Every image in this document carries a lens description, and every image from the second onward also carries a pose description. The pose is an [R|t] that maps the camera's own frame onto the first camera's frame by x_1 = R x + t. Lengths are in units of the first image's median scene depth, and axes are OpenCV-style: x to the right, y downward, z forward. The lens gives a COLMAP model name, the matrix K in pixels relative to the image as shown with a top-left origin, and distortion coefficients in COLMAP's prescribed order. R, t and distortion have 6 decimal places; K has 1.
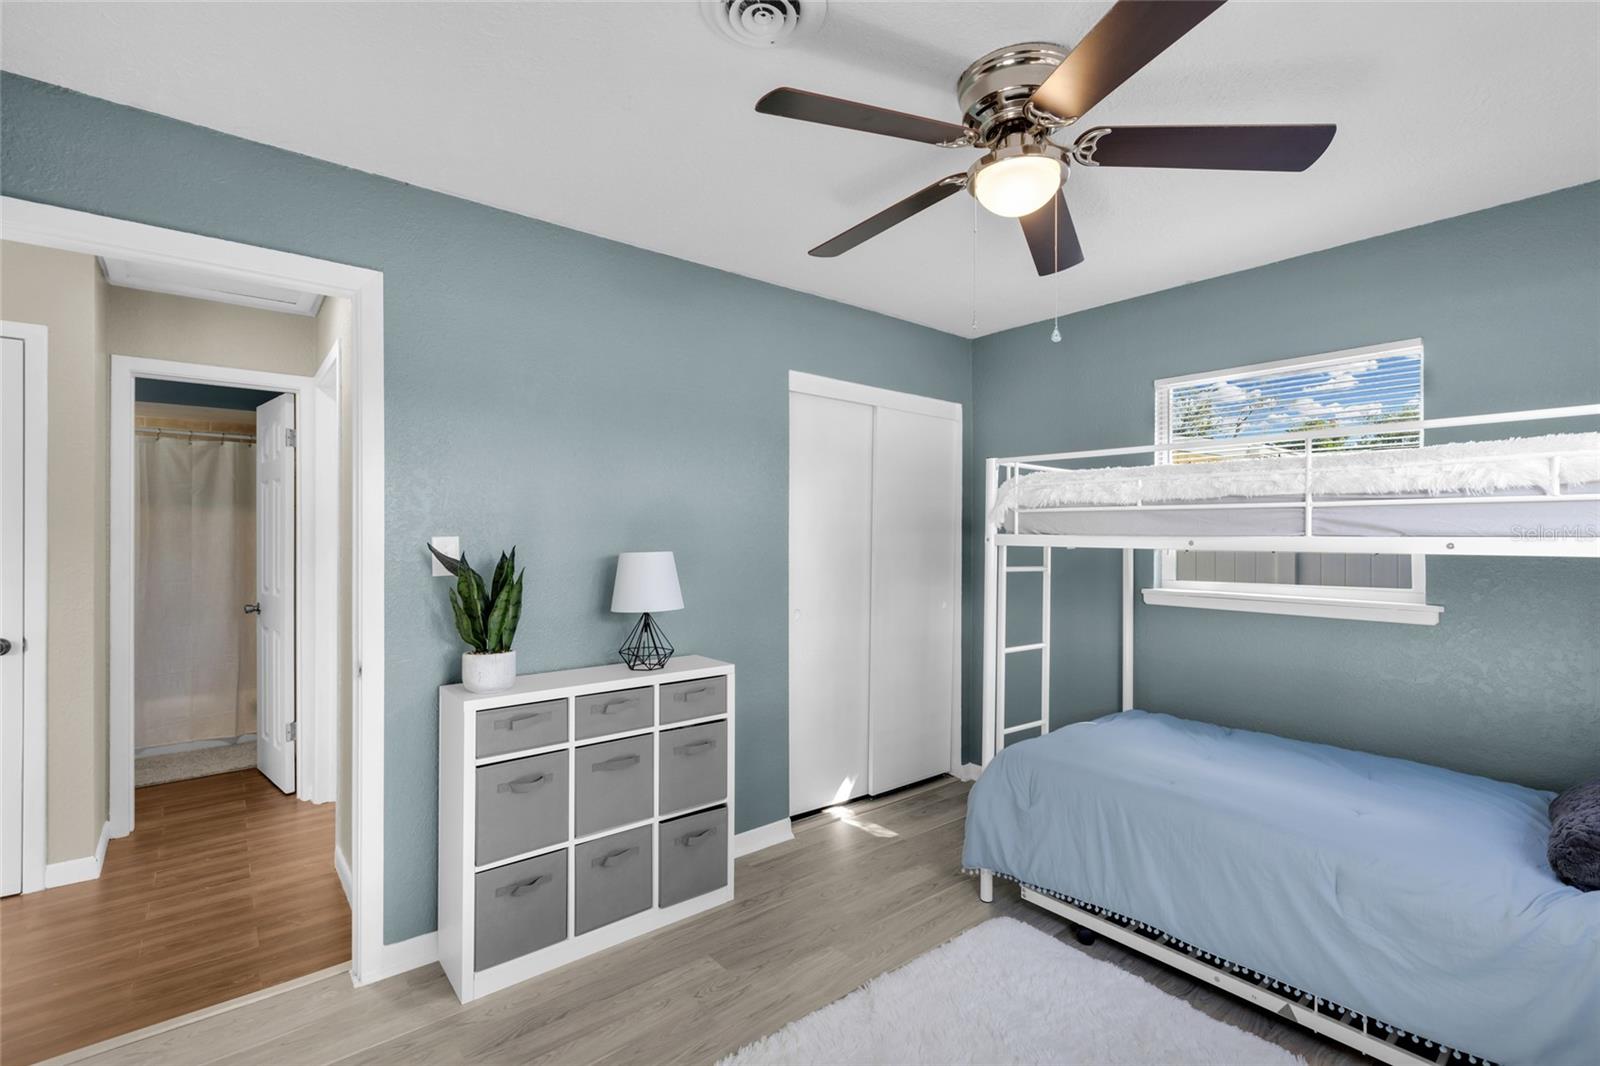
lens RADIAL K [[710.3, 0, 794.5], [0, 710.3, 539.6], [0, 0, 1]] dist [-0.001484, -0.000338]
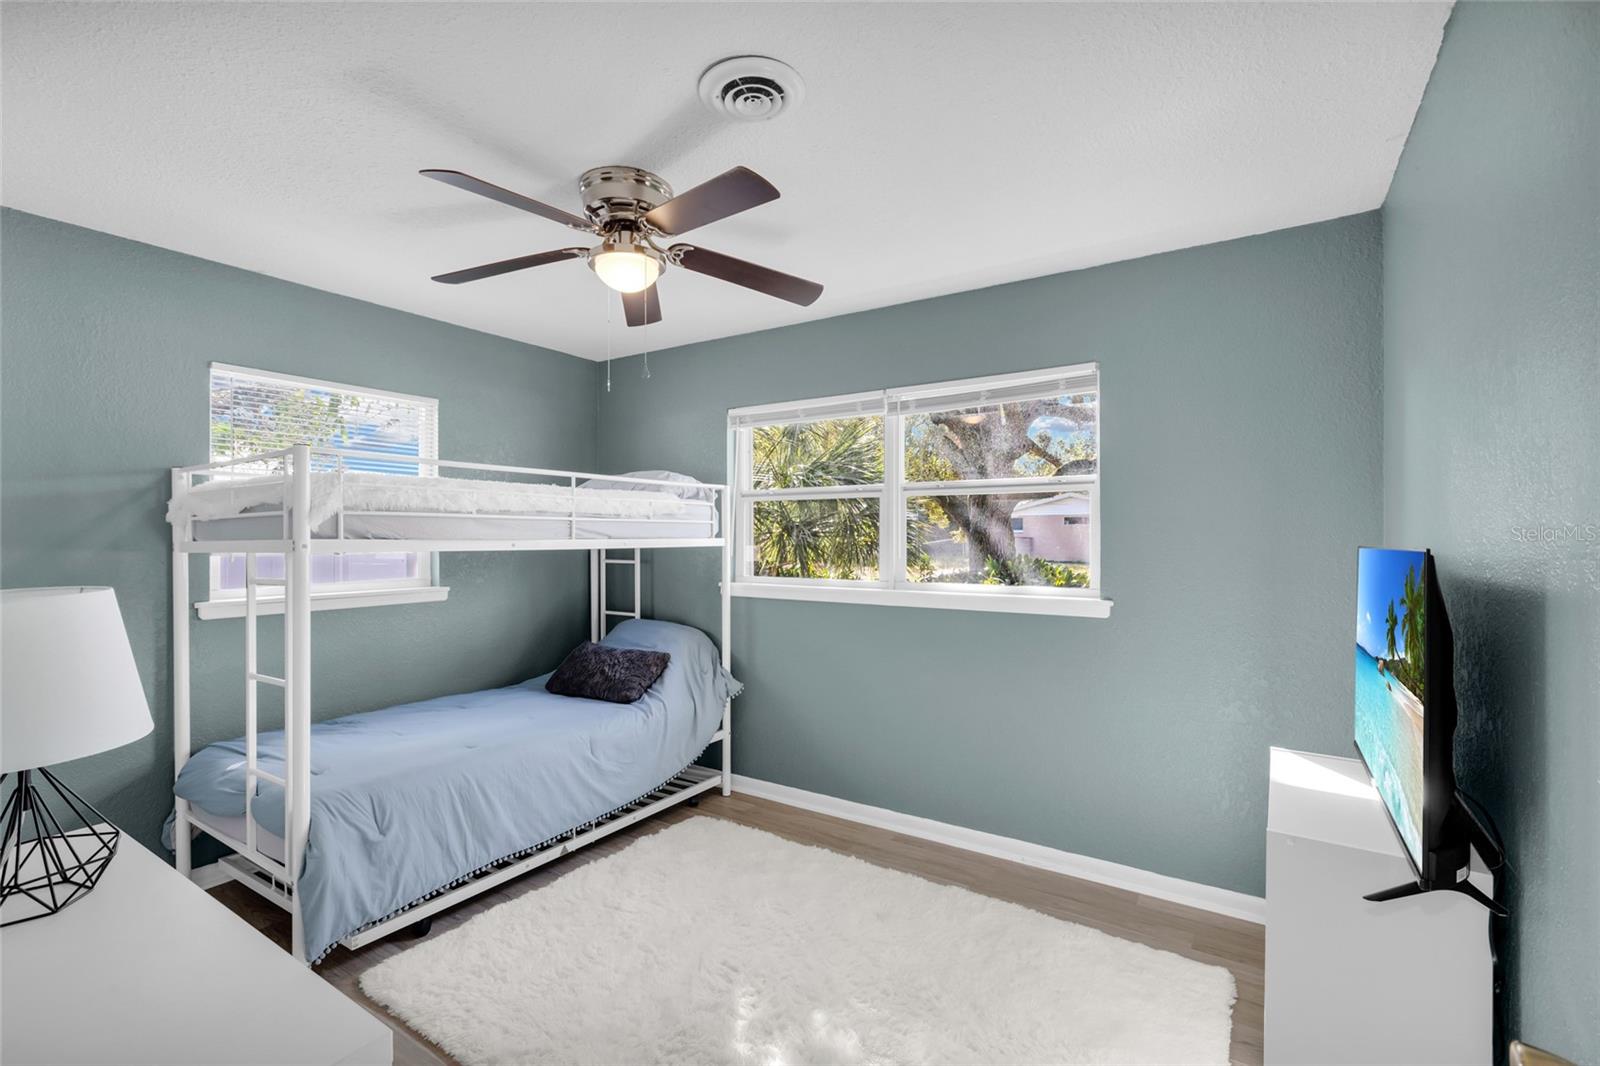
lens RADIAL K [[710.3, 0, 794.5], [0, 710.3, 539.6], [0, 0, 1]] dist [-0.001484, -0.000338]
pose [[-0.297193, -0.006218, 0.954797, -0.901665], [0.008139, 0.999926, 0.009046, -0.013493], [-0.954783, 0.010459, -0.297120, 0.965617]]
